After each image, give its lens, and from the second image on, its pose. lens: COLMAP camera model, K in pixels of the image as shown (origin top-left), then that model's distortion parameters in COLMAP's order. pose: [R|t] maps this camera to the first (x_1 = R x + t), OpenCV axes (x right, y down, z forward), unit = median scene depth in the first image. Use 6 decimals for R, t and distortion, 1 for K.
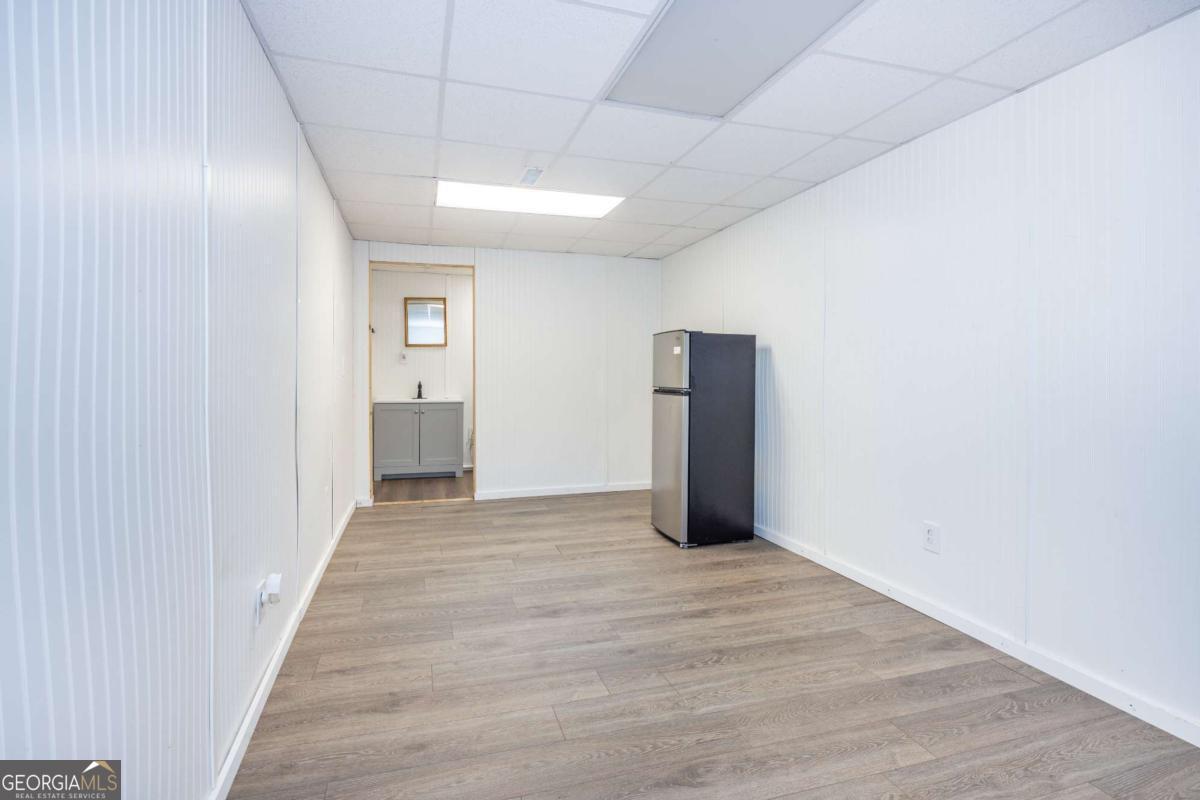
lens RADIAL K [[600.5, 0, 601.9], [0, 600.5, 392.0], [0, 0, 1]] dist [-0.002285, 0.000129]
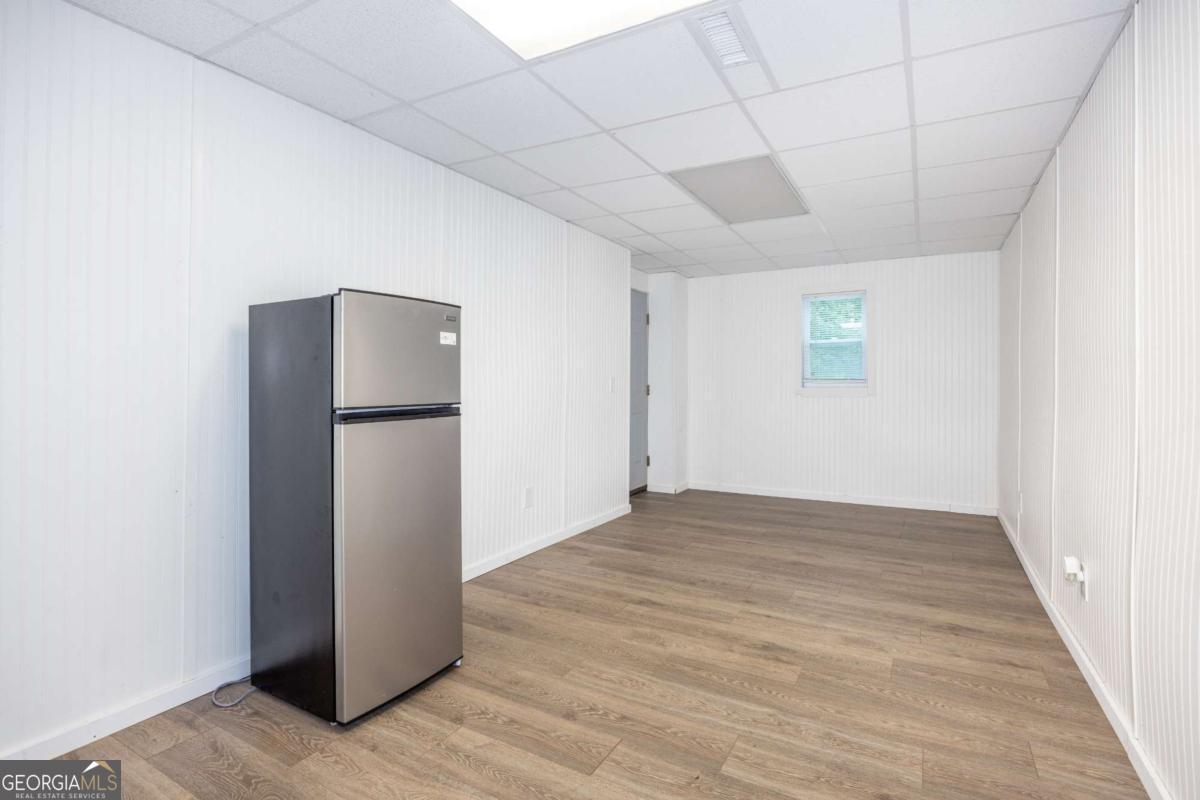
lens RADIAL K [[600.5, 0, 596.1], [0, 600.5, 389.9], [0, 0, 1]] dist [-0.002285, 0.000129]
pose [[-0.694072, -0.016958, 0.719706, -0.556028], [0.015591, 0.999134, 0.038578, -0.056839], [-0.719737, 0.037997, -0.693207, 1.843798]]
